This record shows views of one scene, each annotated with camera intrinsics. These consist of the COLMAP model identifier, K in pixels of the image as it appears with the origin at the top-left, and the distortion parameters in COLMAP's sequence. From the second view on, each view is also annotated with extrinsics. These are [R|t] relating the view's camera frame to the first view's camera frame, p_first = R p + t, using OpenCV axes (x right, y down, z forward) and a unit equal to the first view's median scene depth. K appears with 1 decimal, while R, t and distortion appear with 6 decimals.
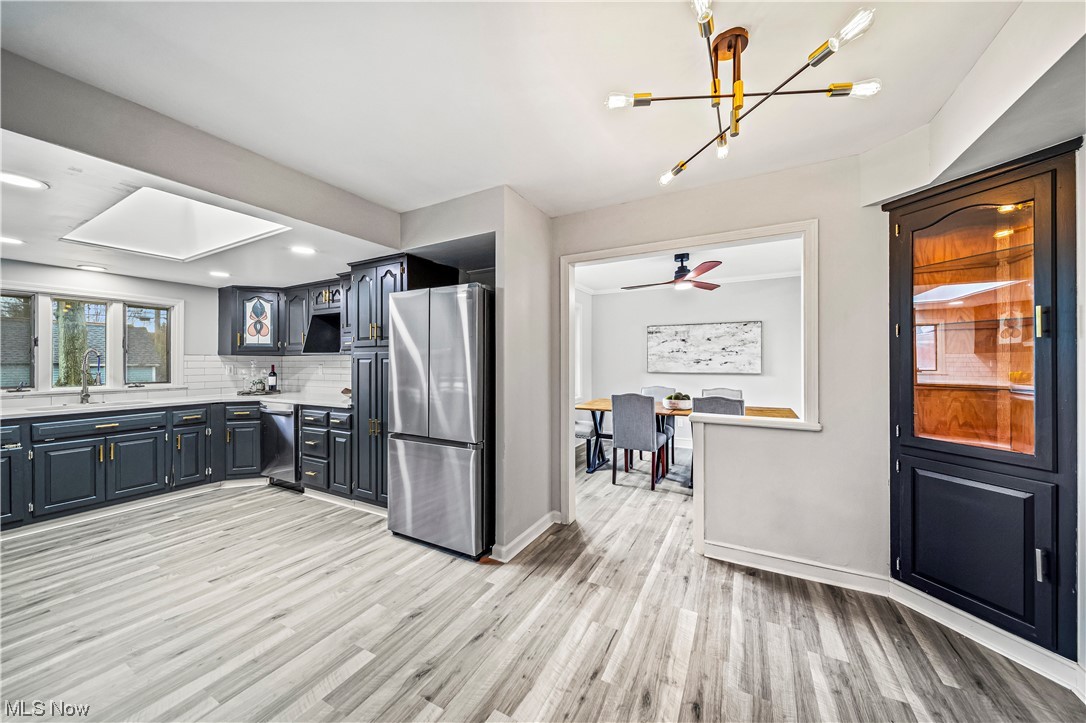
lens RADIAL K [[380.7, 0, 541.2], [0, 380.7, 359.4], [0, 0, 1]] dist [0.000944, -0.000067]
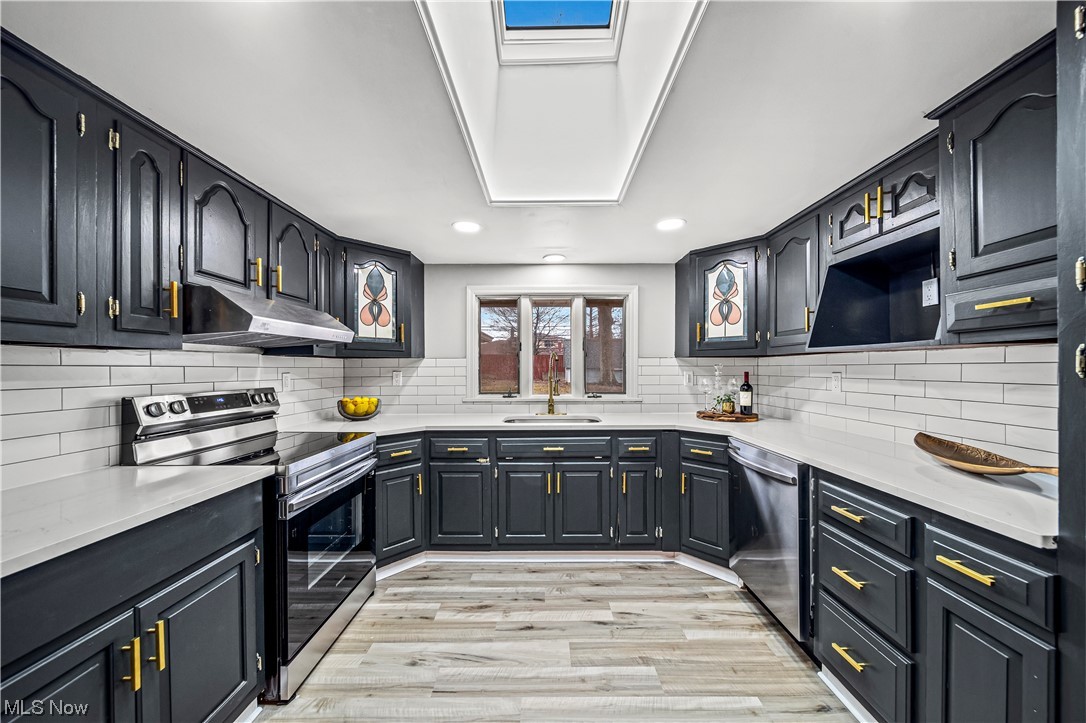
lens RADIAL K [[381.6, 0, 544.2], [0, 381.6, 369.1], [0, 0, 1]] dist [-0.000832, -0.000381]
pose [[0.475115, 0.005173, -0.879908, -0.372869], [0.005601, 0.999945, 0.008903, 0.003072], [0.879906, -0.009158, 0.475060, 0.494648]]
